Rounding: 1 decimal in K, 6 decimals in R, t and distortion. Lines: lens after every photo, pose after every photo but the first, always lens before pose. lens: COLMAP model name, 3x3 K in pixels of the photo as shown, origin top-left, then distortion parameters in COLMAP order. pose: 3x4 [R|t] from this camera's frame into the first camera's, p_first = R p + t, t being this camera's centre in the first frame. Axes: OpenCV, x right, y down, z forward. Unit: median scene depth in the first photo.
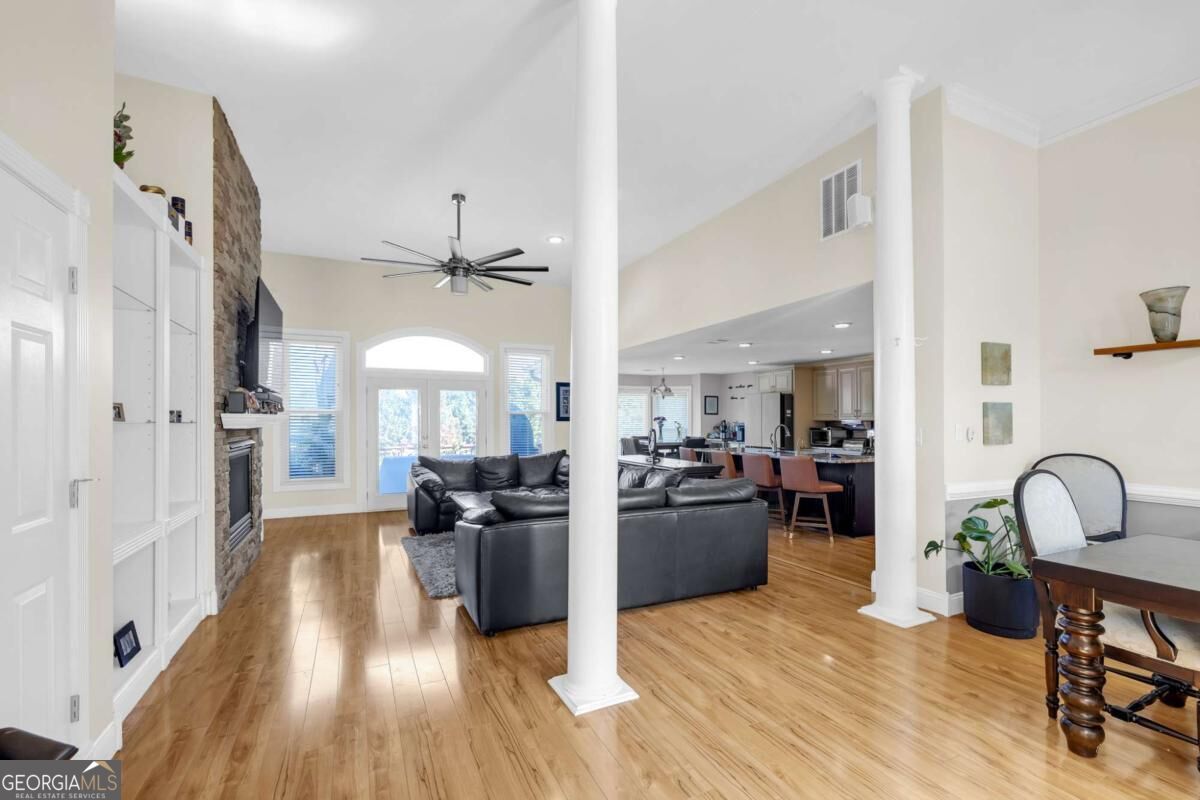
lens RADIAL K [[515.5, 0, 595.5], [0, 515.5, 419.4], [0, 0, 1]] dist [0.000998, 0.000108]
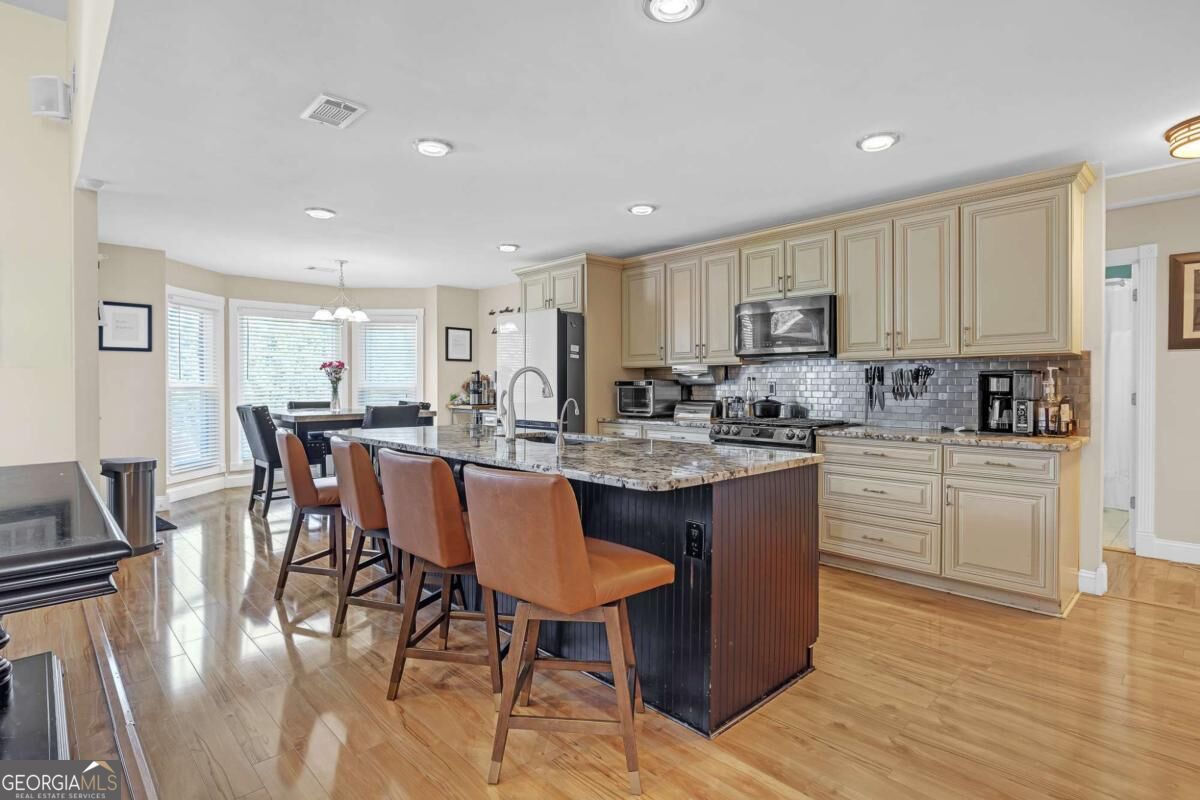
lens RADIAL K [[596.5, 0, 598.7], [0, 596.5, 386.1], [0, 0, 1]] dist [0.000769, 0.000059]
pose [[0.948658, 0.001121, 0.316302, 0.216339], [-0.002203, 0.999993, 0.003062, 0.019315], [-0.316296, -0.003601, 0.948654, 0.452107]]
